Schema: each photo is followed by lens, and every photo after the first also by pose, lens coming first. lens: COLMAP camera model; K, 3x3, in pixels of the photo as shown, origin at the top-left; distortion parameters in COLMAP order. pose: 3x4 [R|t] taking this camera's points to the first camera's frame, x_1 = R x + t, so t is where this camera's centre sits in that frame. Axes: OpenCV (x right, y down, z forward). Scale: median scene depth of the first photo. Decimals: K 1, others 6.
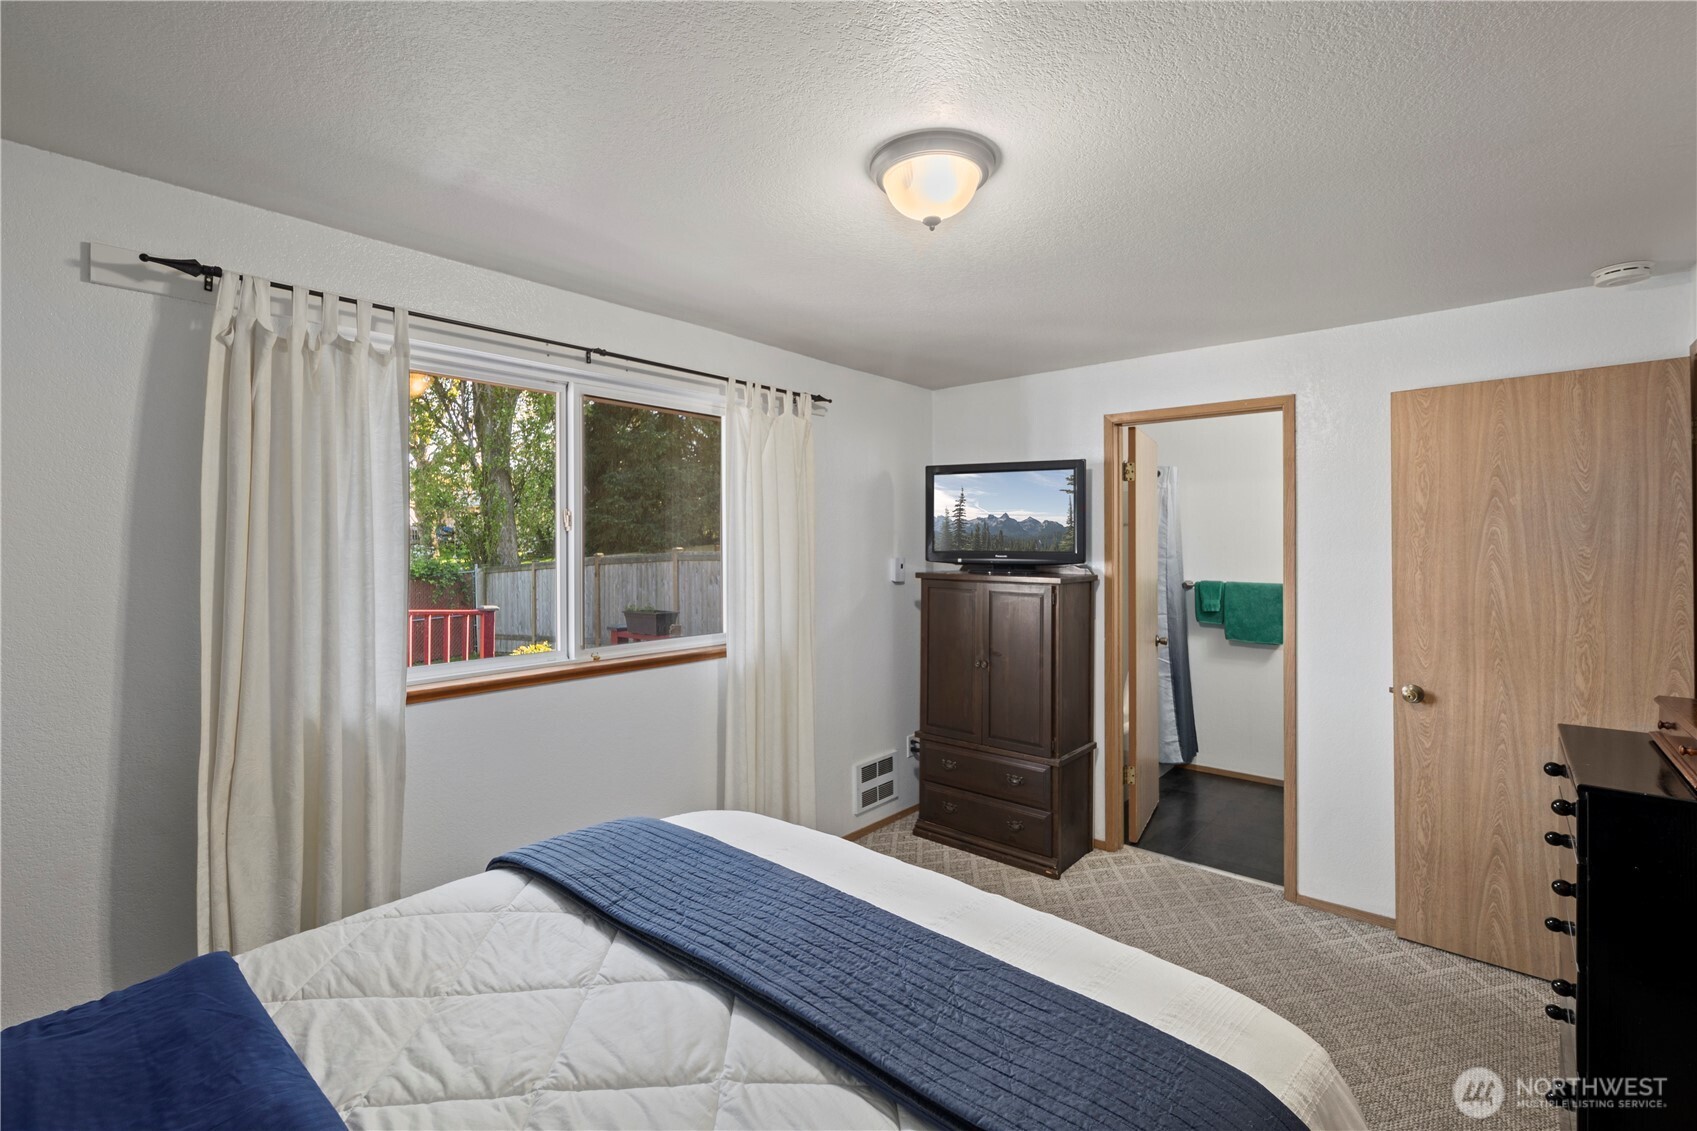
lens RADIAL K [[756.5, 0, 848.4], [0, 756.5, 537.1], [0, 0, 1]] dist [0.001729, -0.000693]
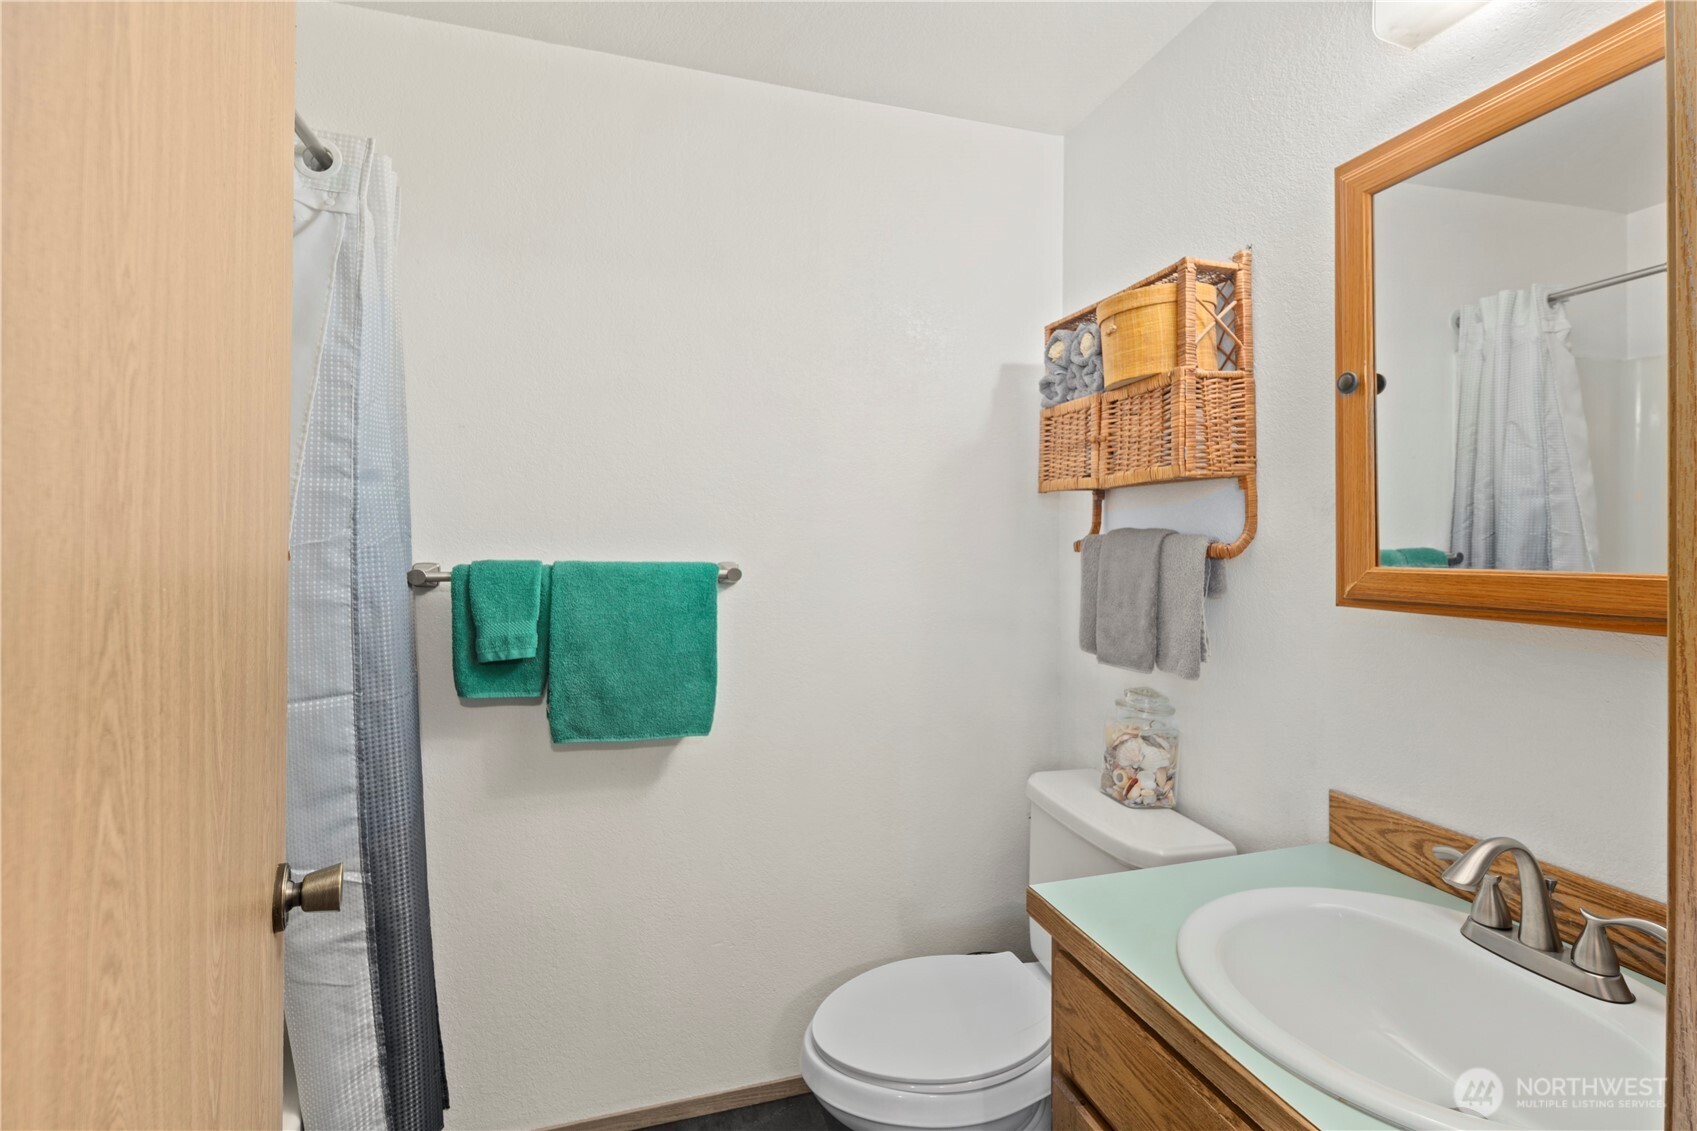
lens RADIAL K [[756.5, 0, 848.4], [0, 756.5, 537.1], [0, 0, 1]] dist [0.001729, -0.000693]
pose [[0.566209, 0.000428, 0.824261, 0.300326], [-0.018187, 0.999763, 0.011973, 0.041372], [-0.824061, -0.021770, 0.566083, 0.707180]]
